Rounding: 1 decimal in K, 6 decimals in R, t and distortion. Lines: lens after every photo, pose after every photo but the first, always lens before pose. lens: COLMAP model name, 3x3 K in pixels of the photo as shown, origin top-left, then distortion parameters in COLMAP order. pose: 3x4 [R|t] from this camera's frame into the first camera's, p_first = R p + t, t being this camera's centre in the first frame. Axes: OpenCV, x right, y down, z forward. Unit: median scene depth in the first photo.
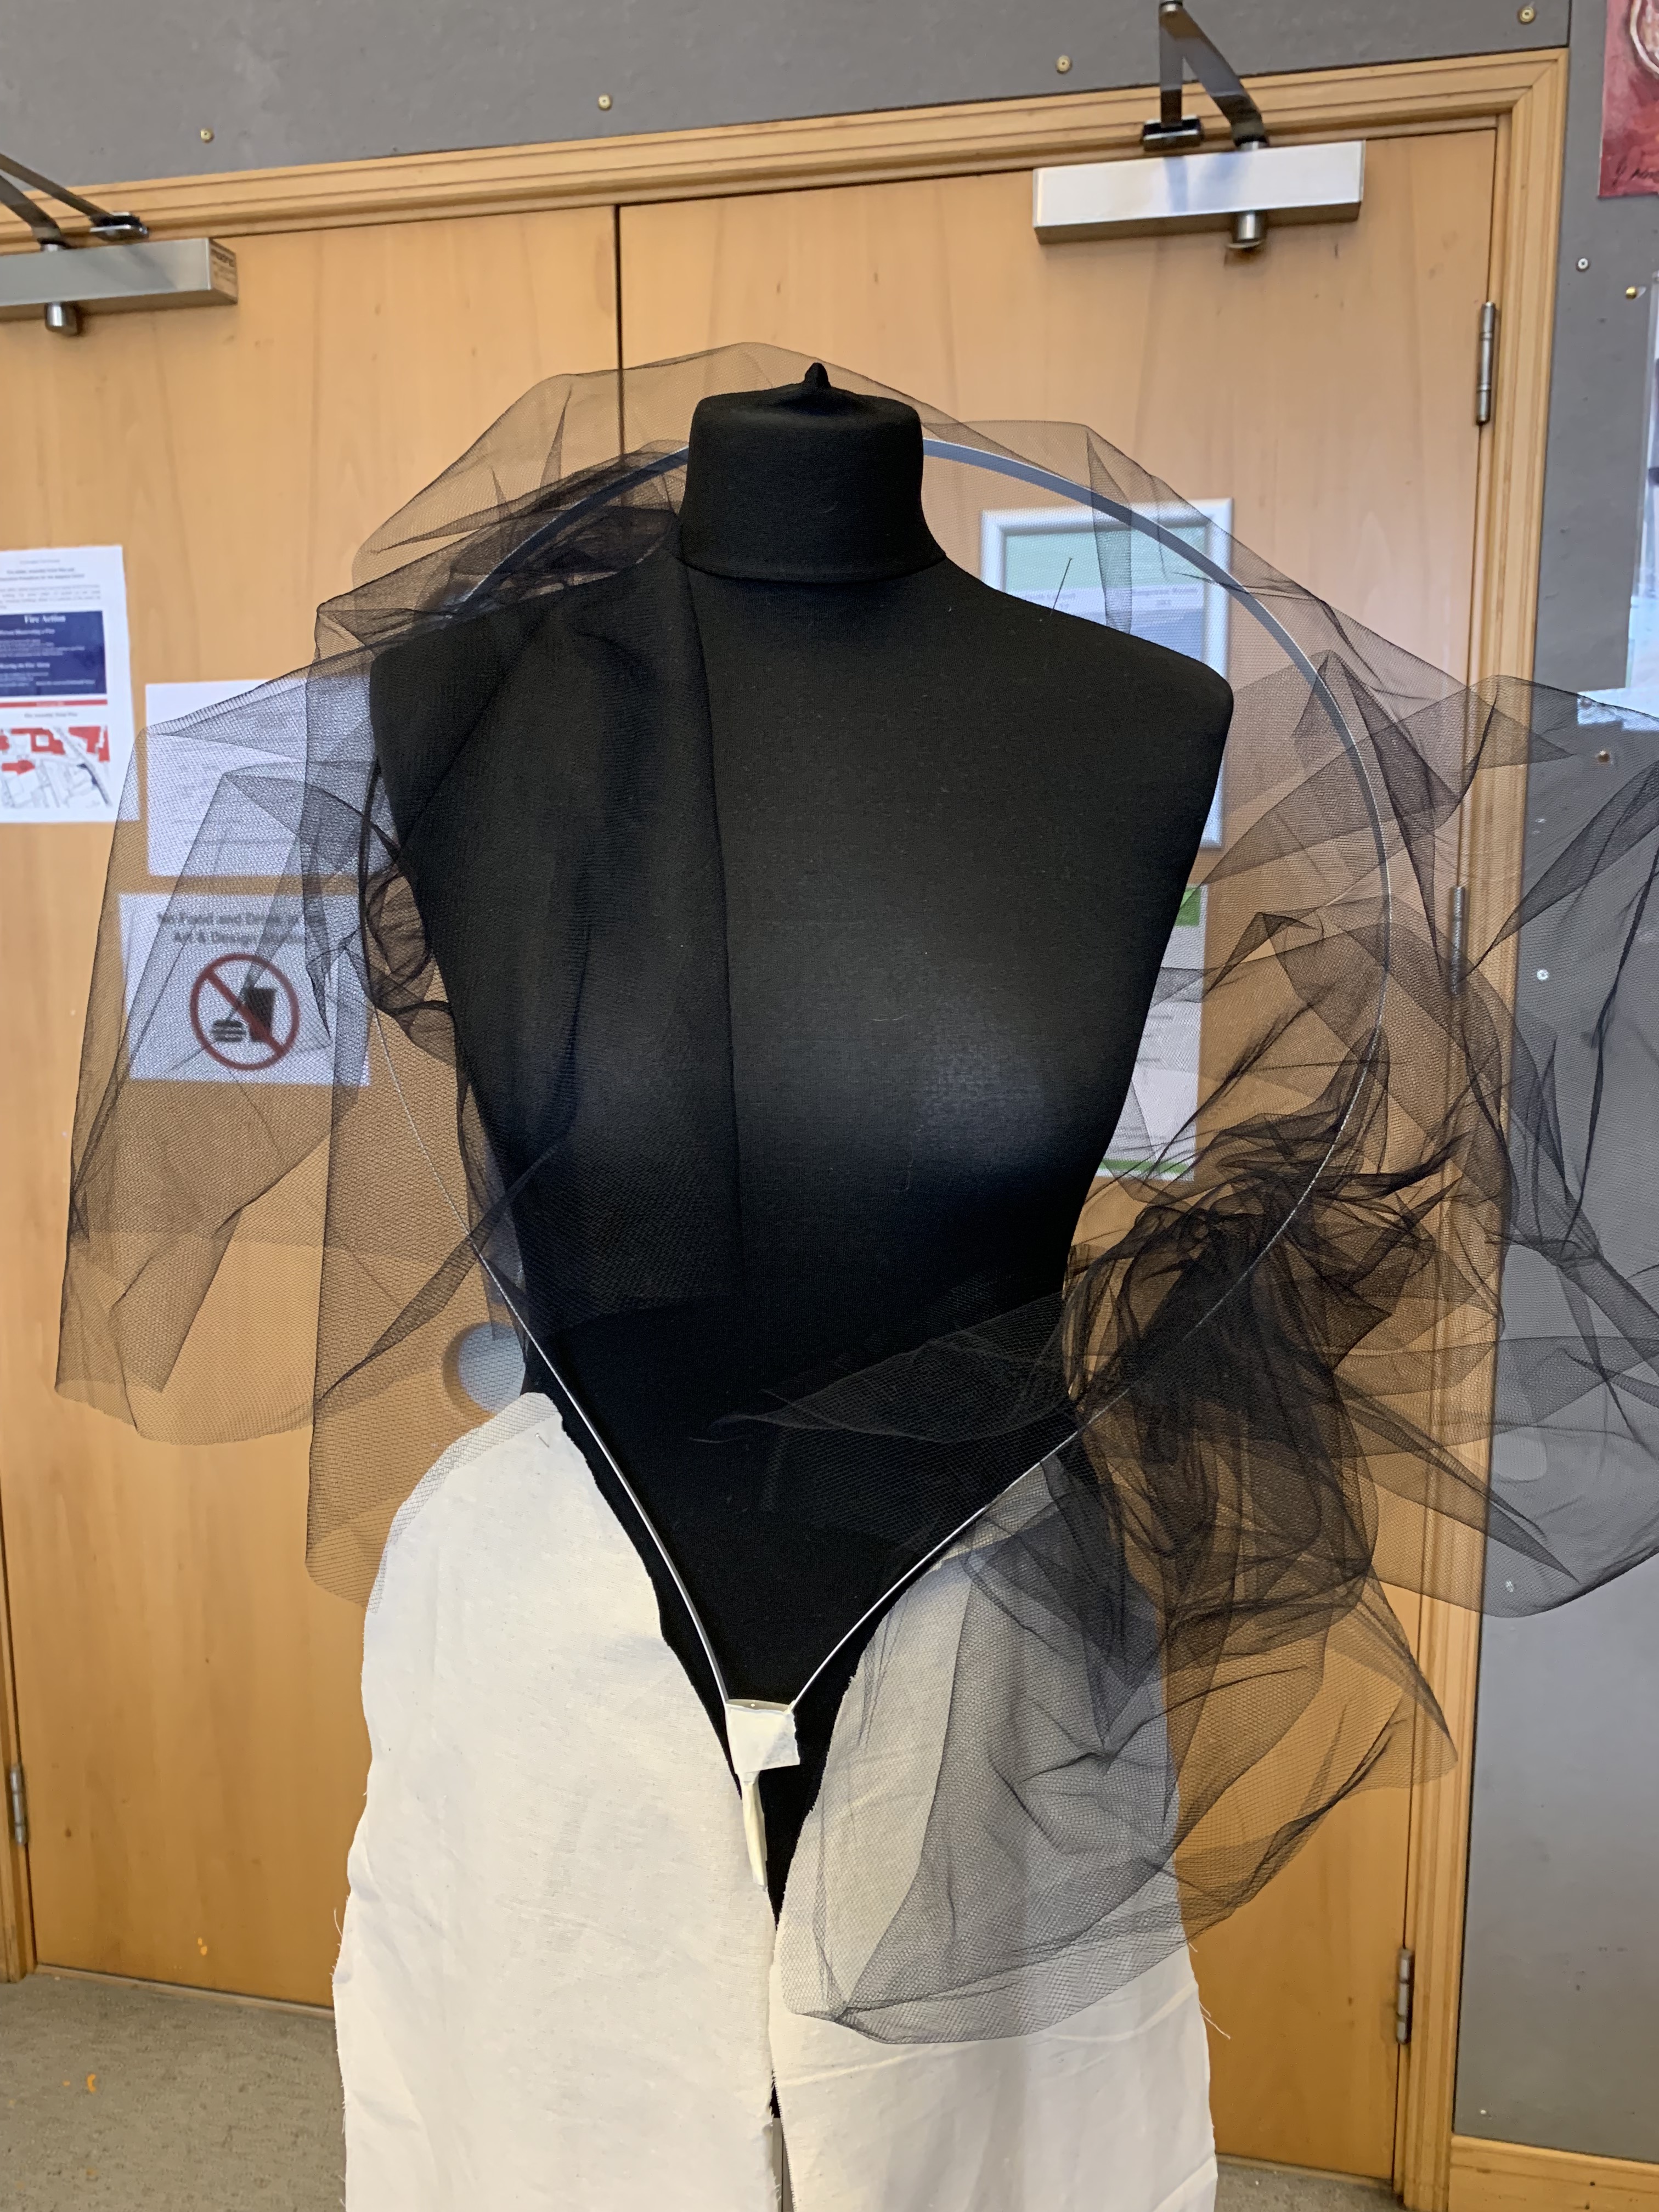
lens RADIAL K [[1698.6, 0, 838.2], [0, 1698.6, 1103.2], [0, 0, 1]] dist [0.007557, -0.006773]
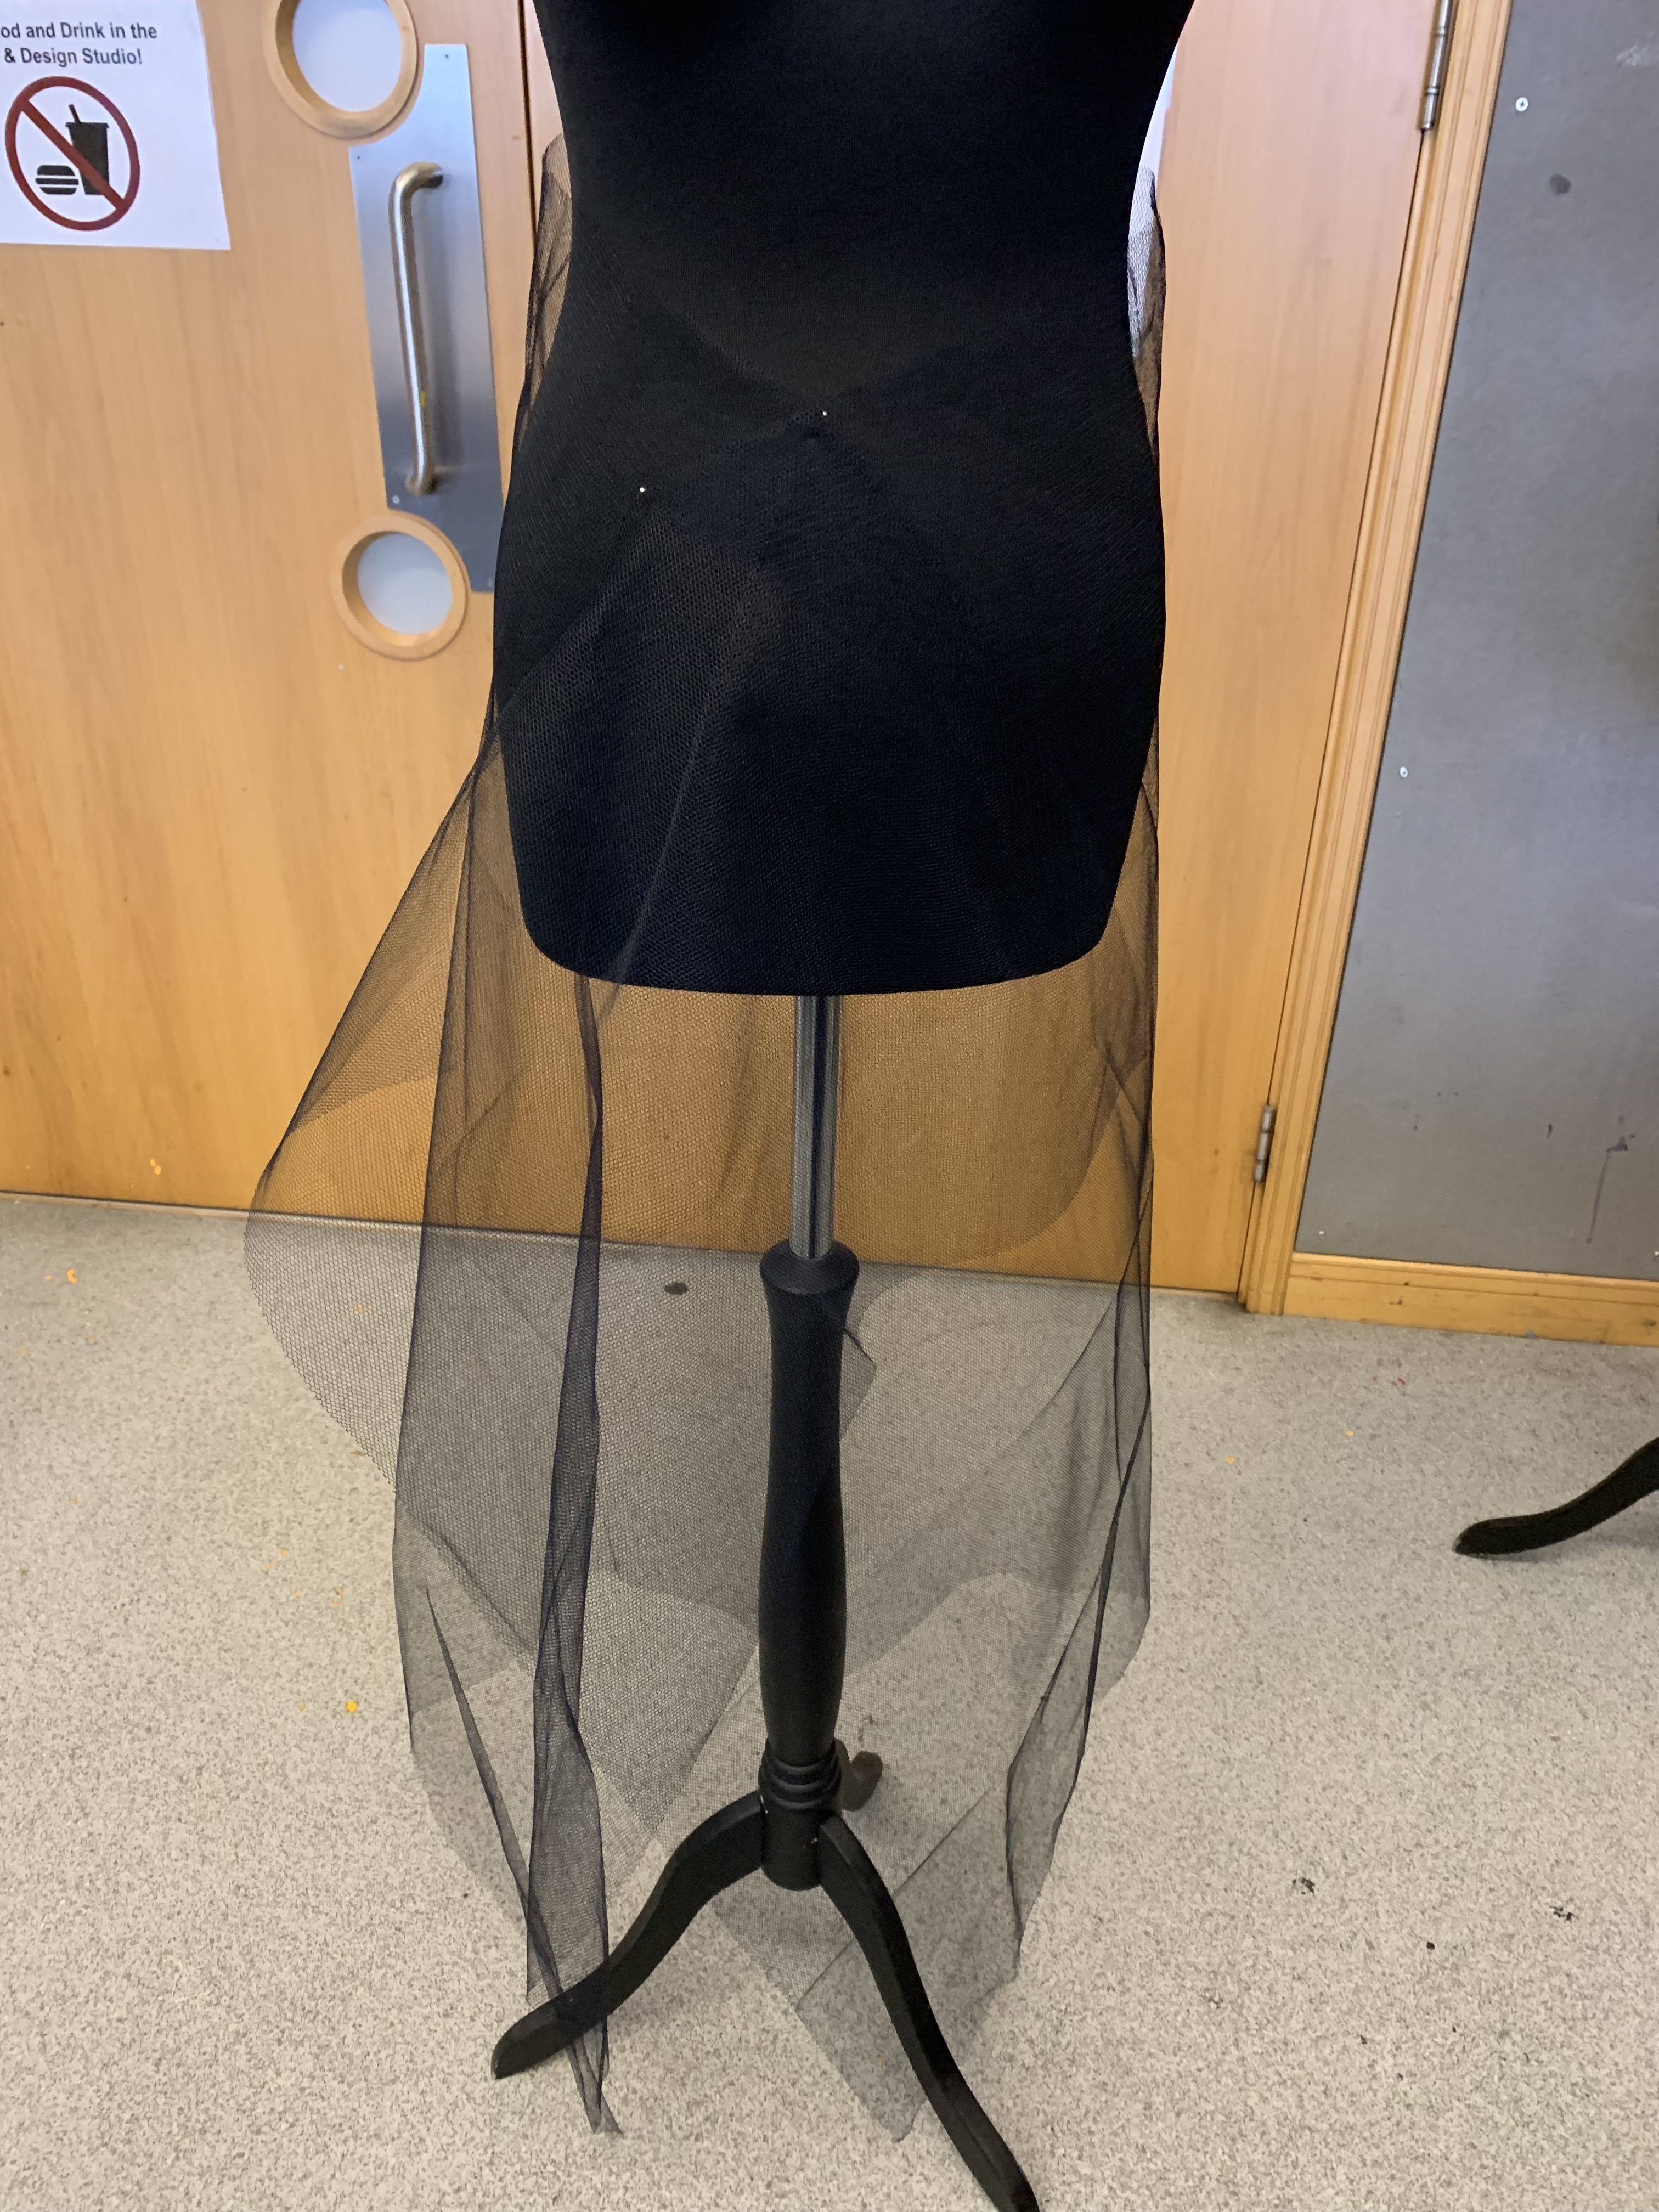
lens RADIAL K [[1698.6, 0, 834.6], [0, 1698.6, 1103.3], [0, 0, 1]] dist [0.007557, -0.006773]
pose [[0.994866, -0.029615, 0.096772, -0.070884], [-0.005509, 0.938960, 0.343983, 0.121417], [-0.101052, -0.342750, 0.933976, -0.028657]]
